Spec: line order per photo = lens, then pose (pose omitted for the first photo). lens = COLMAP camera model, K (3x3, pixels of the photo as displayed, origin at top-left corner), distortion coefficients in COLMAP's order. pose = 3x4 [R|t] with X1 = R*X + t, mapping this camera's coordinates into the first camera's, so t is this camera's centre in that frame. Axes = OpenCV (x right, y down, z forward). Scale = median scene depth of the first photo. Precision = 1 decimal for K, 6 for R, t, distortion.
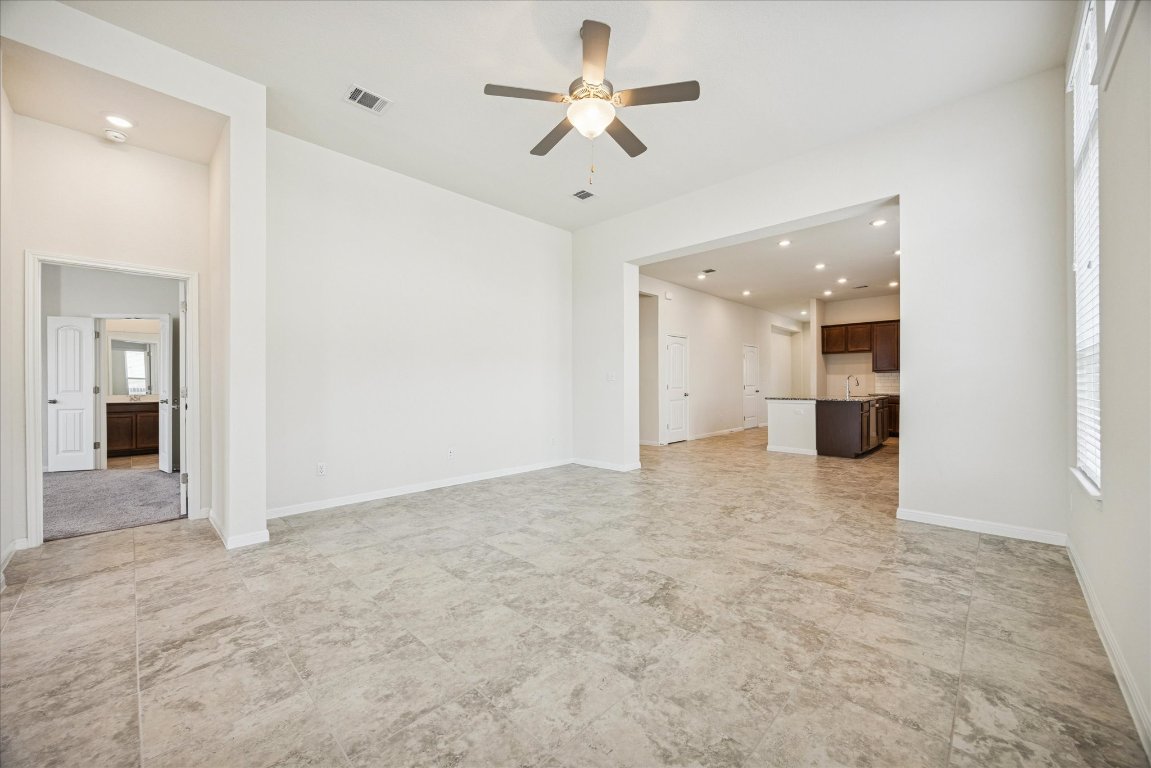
lens RADIAL K [[442.2, 0, 576.7], [0, 442.2, 384.3], [0, 0, 1]] dist [0.000368, -0.000009]
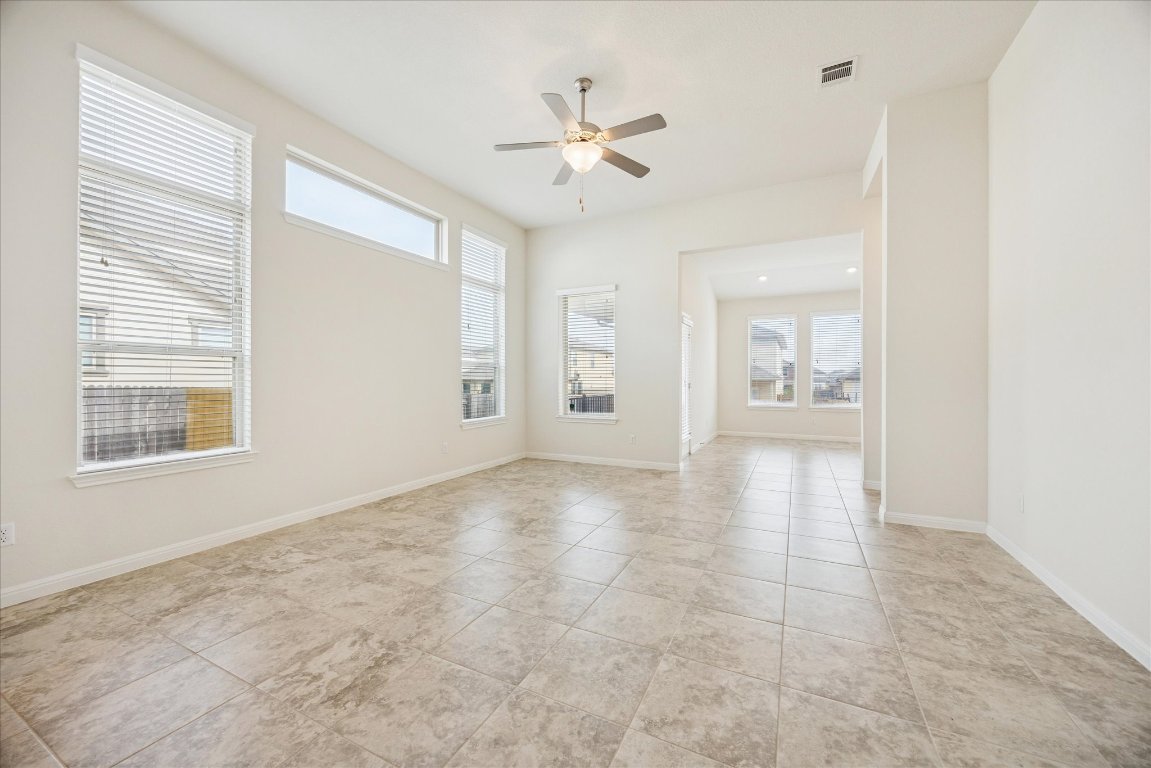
lens RADIAL K [[442.2, 0, 570.1], [0, 442.2, 381.8], [0, 0, 1]] dist [0.000368, -0.000009]
pose [[-0.958402, 0.009192, -0.285274, 0.406490], [0.007880, 0.999952, 0.005747, -0.000647], [0.285313, 0.003260, -0.958429, 2.142877]]
